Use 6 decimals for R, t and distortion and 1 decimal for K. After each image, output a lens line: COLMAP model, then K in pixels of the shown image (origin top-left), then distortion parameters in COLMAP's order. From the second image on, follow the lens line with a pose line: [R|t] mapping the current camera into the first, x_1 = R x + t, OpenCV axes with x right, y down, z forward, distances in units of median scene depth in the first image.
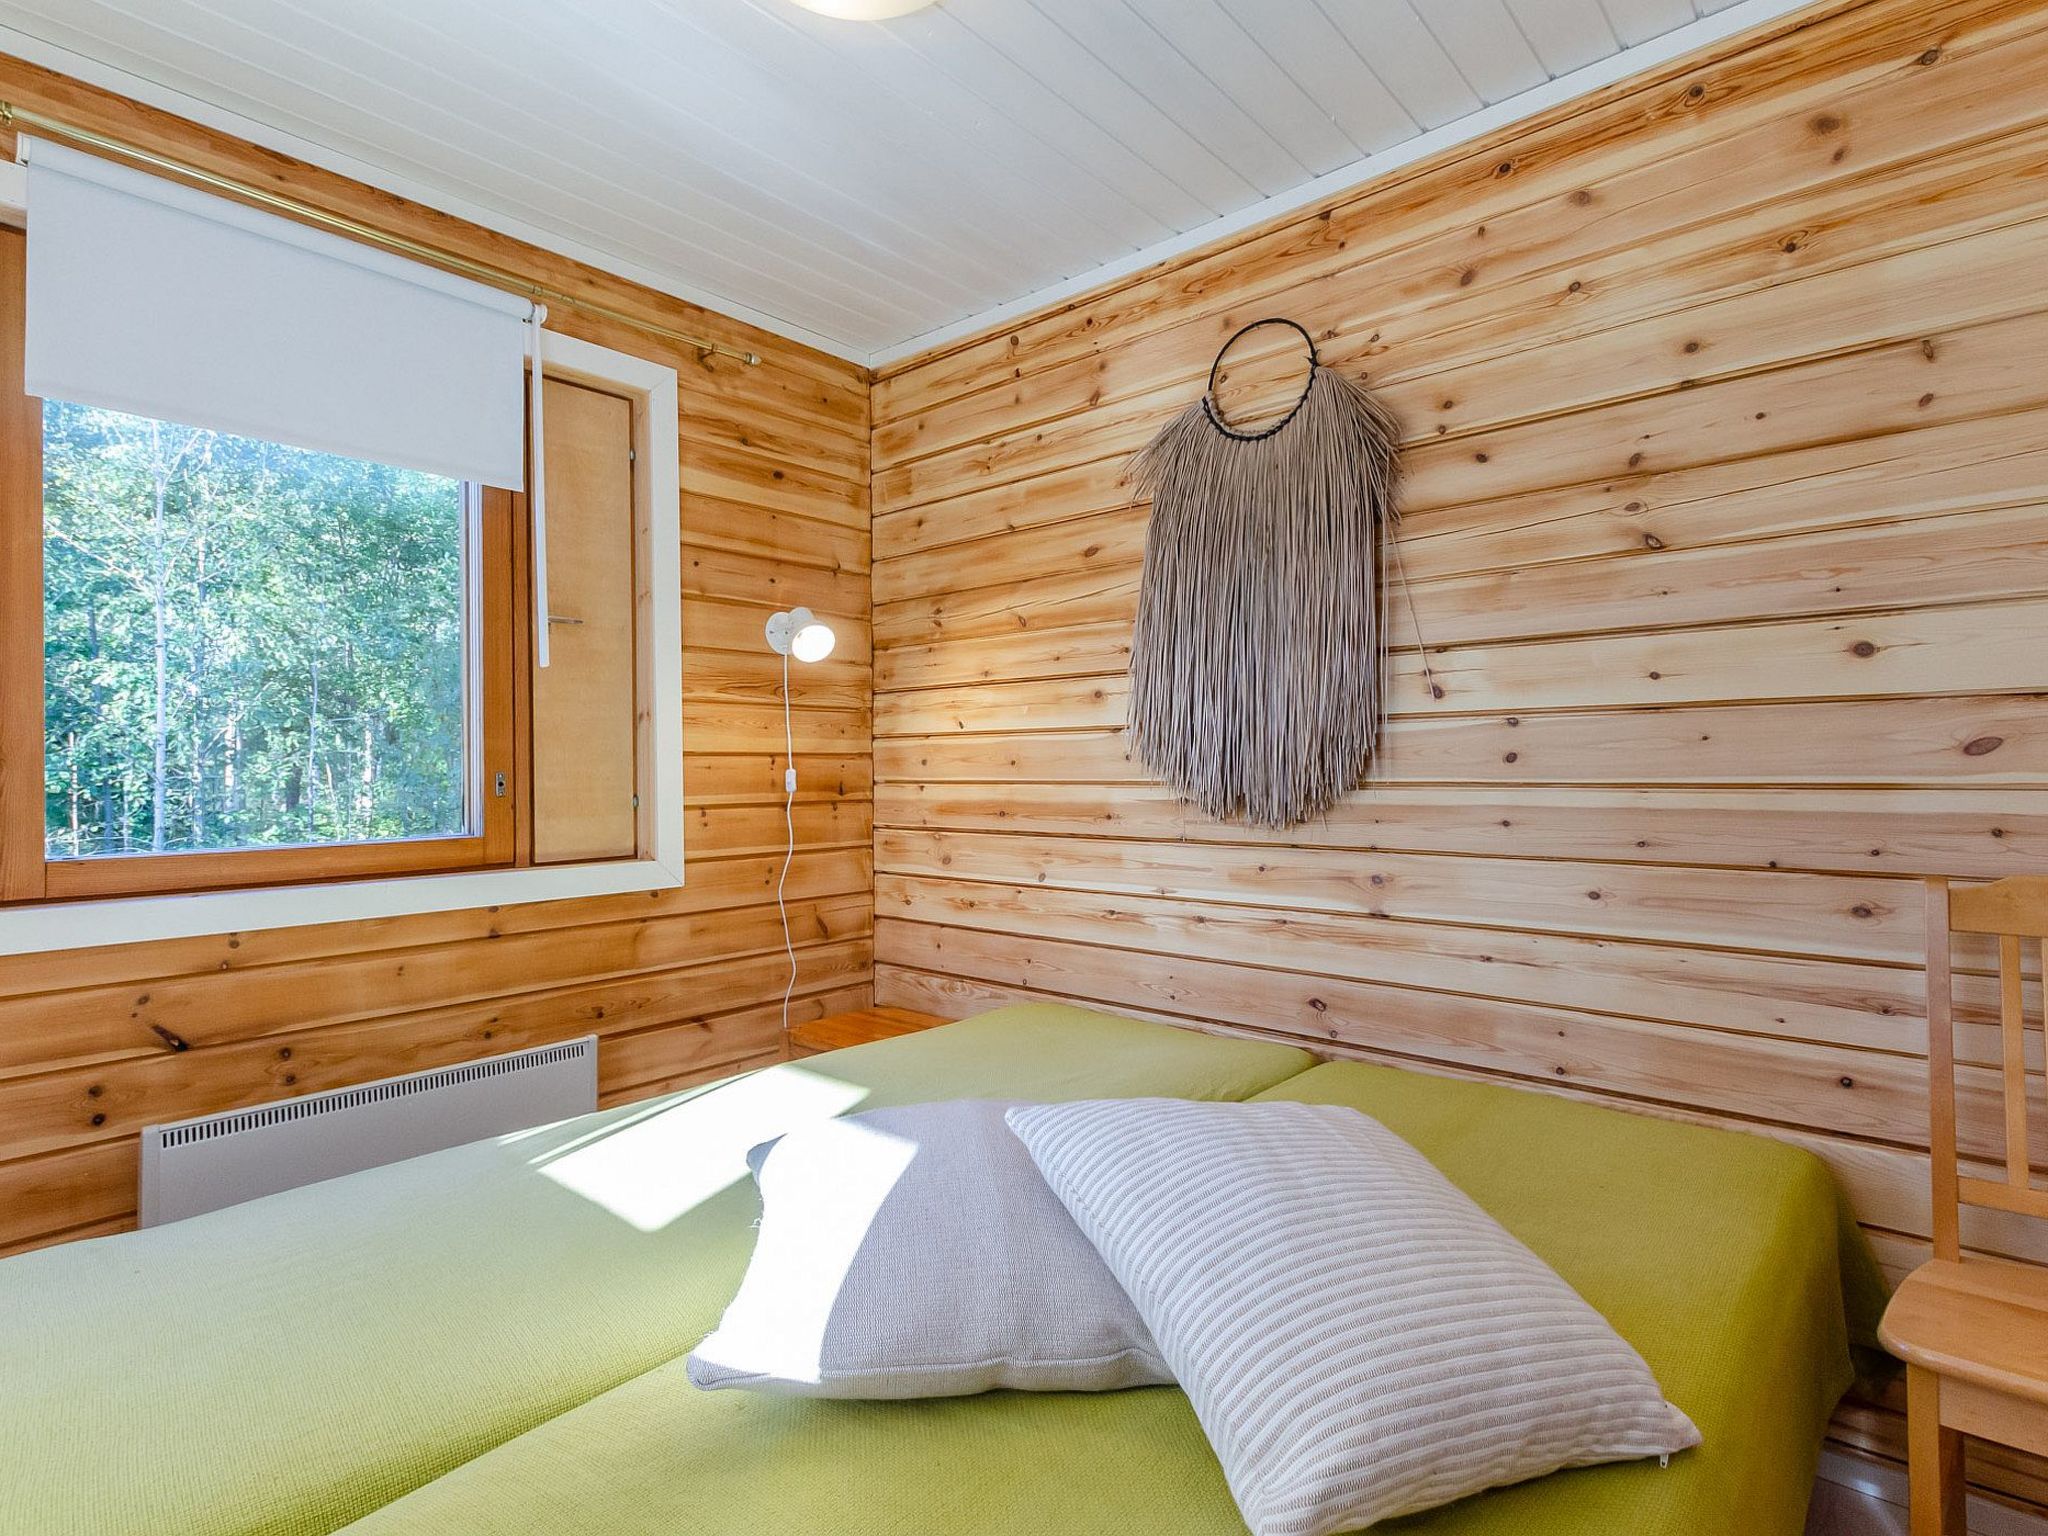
lens RADIAL K [[1021.1, 0, 1032.7], [0, 1021.1, 762.5], [0, 0, 1]] dist [-0.007767, -0.002610]
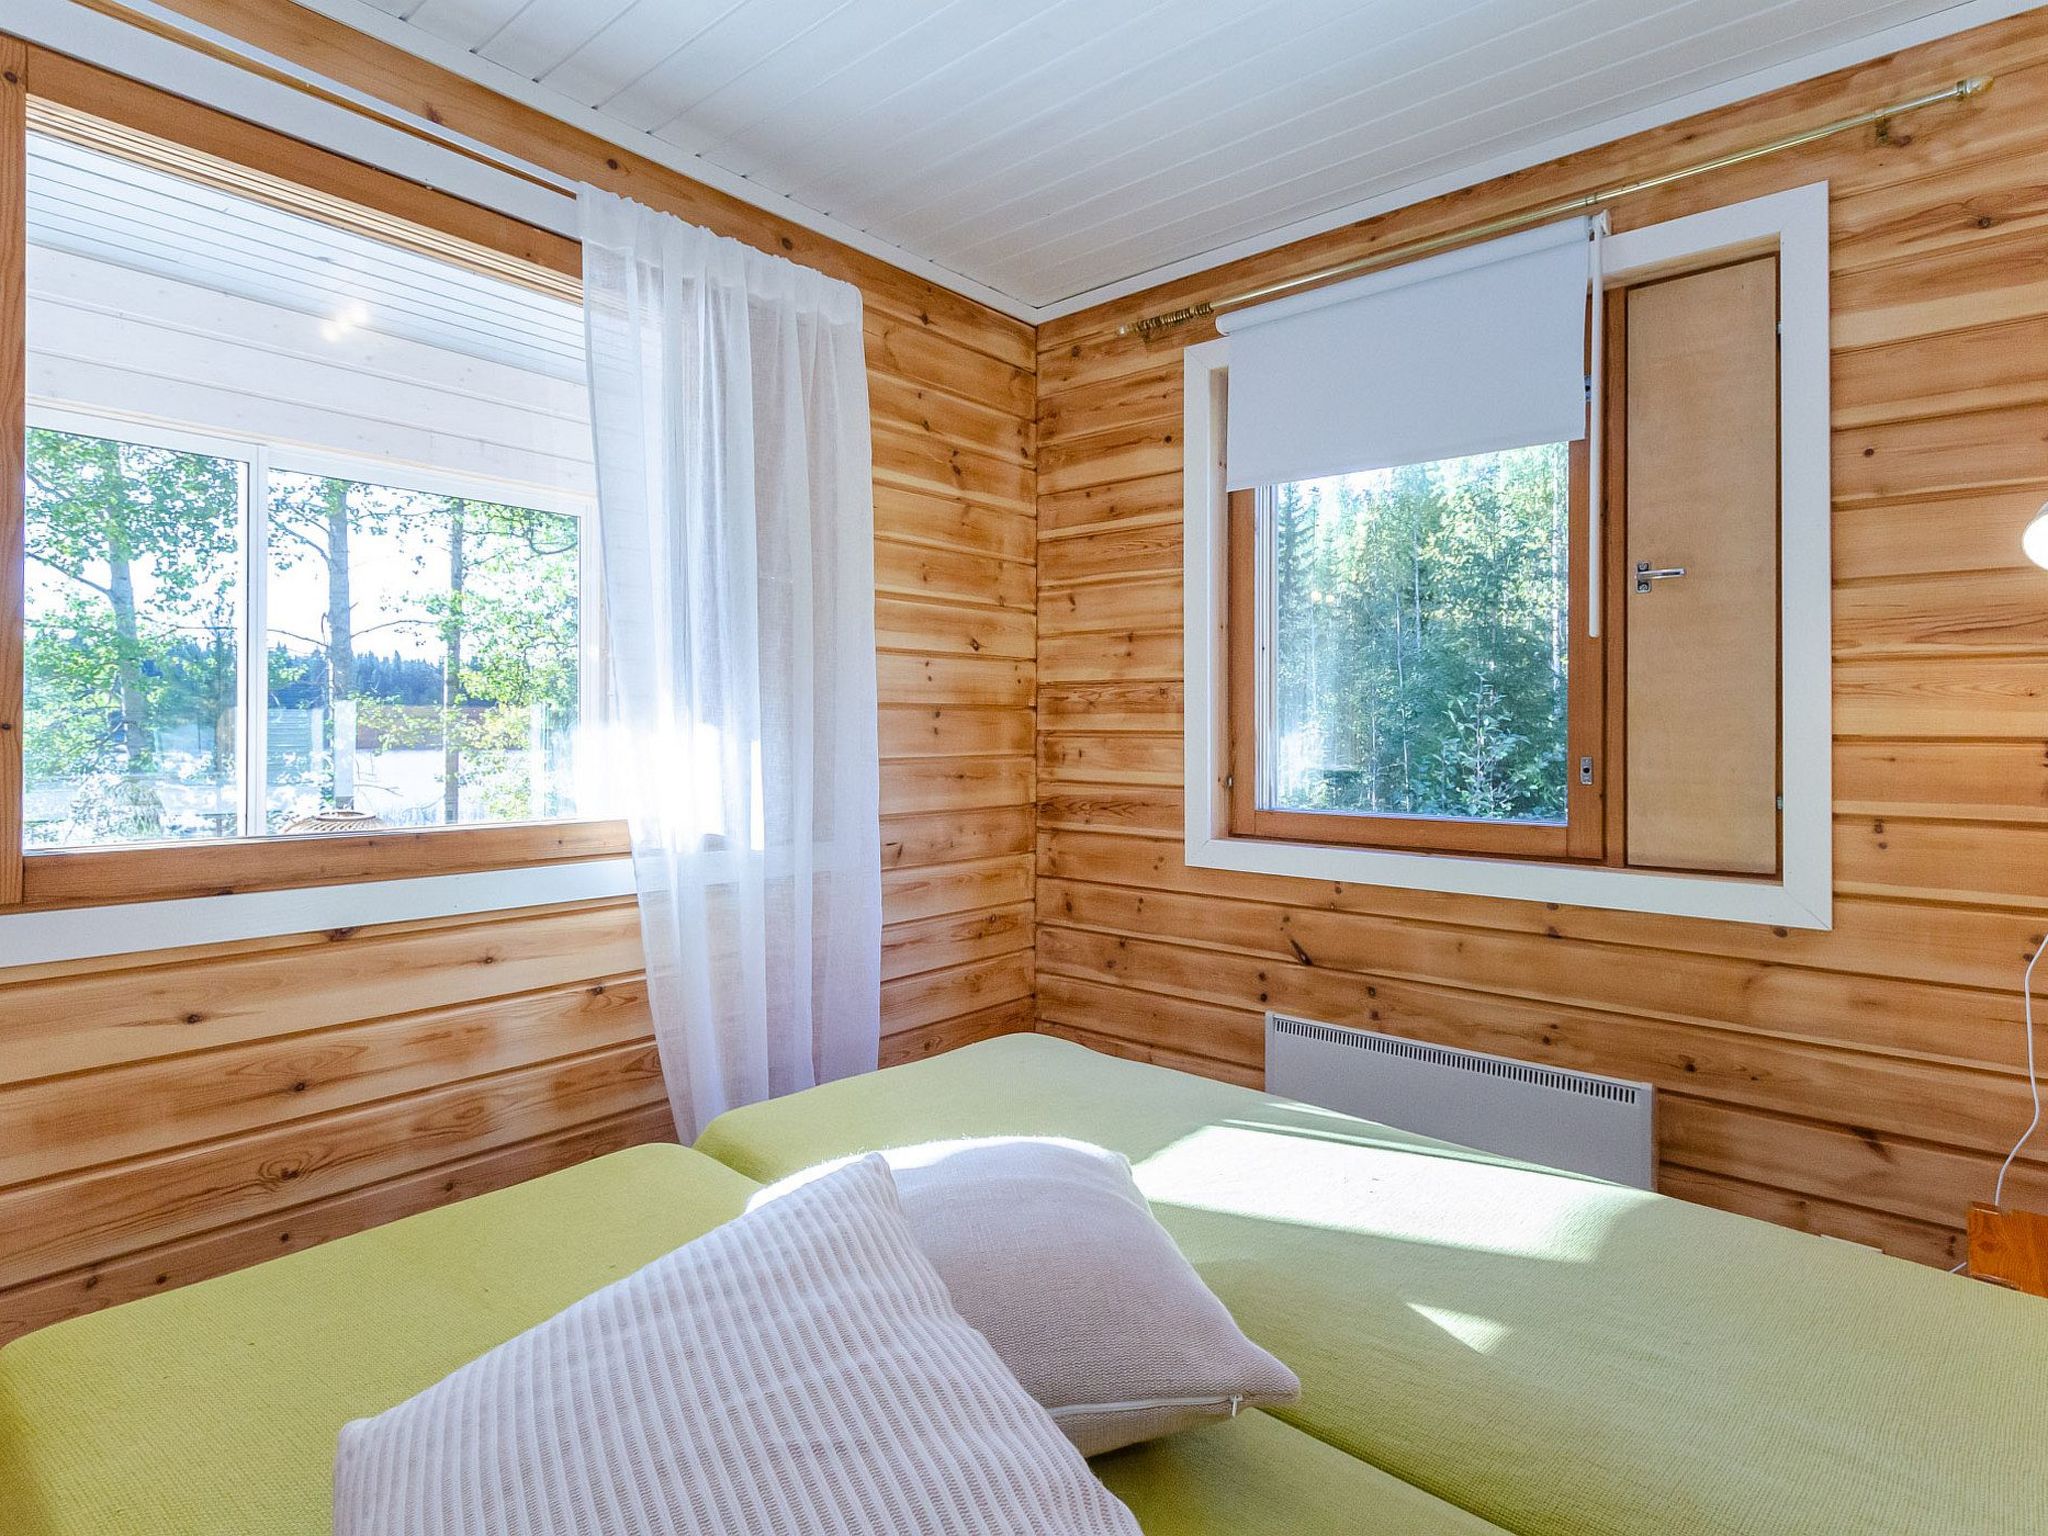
lens RADIAL K [[1083.0, 0, 1013.1], [0, 1083.0, 740.4], [0, 0, 1]] dist [-0.008331, -0.002065]
pose [[-0.009685, 0.023703, -0.999672, 0.414912], [0.003270, 0.999714, 0.023672, -0.028059], [0.999948, -0.003040, -0.009760, 0.487773]]
